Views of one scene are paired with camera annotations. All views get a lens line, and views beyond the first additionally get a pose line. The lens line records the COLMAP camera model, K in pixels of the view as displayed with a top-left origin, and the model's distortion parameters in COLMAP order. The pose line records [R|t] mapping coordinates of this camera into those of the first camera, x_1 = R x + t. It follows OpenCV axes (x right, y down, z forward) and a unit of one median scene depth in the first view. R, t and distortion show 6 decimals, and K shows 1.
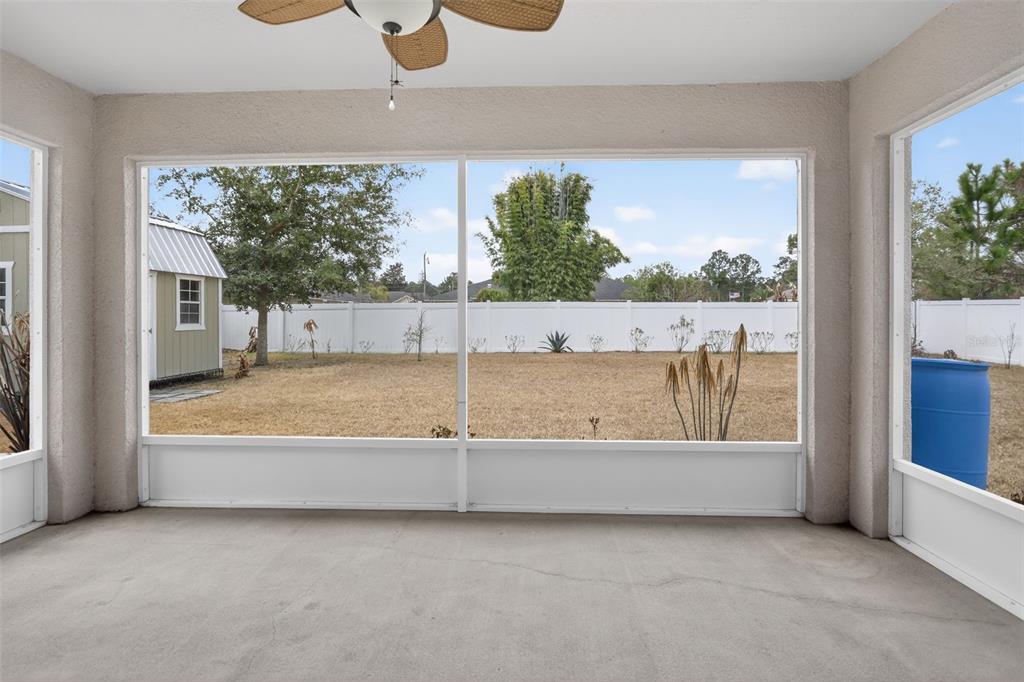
lens RADIAL K [[533.5, 0, 523.2], [0, 533.5, 318.7], [0, 0, 1]] dist [-0.025494, 0.001190]
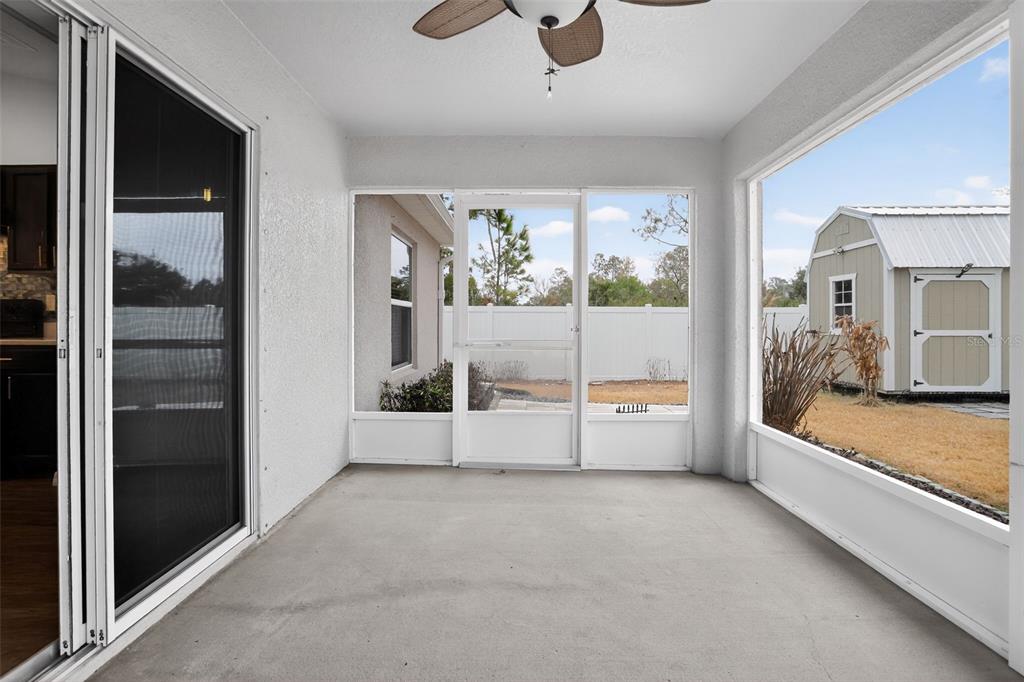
lens RADIAL K [[506.8, 0, 513.7], [0, 506.8, 315.7], [0, 0, 1]] dist [0.000921, 0.000072]
pose [[0.025505, -0.014837, -0.999565, 0.456811], [0.007680, 0.999863, -0.014645, -0.001715], [0.999645, -0.007303, 0.025615, 0.528897]]
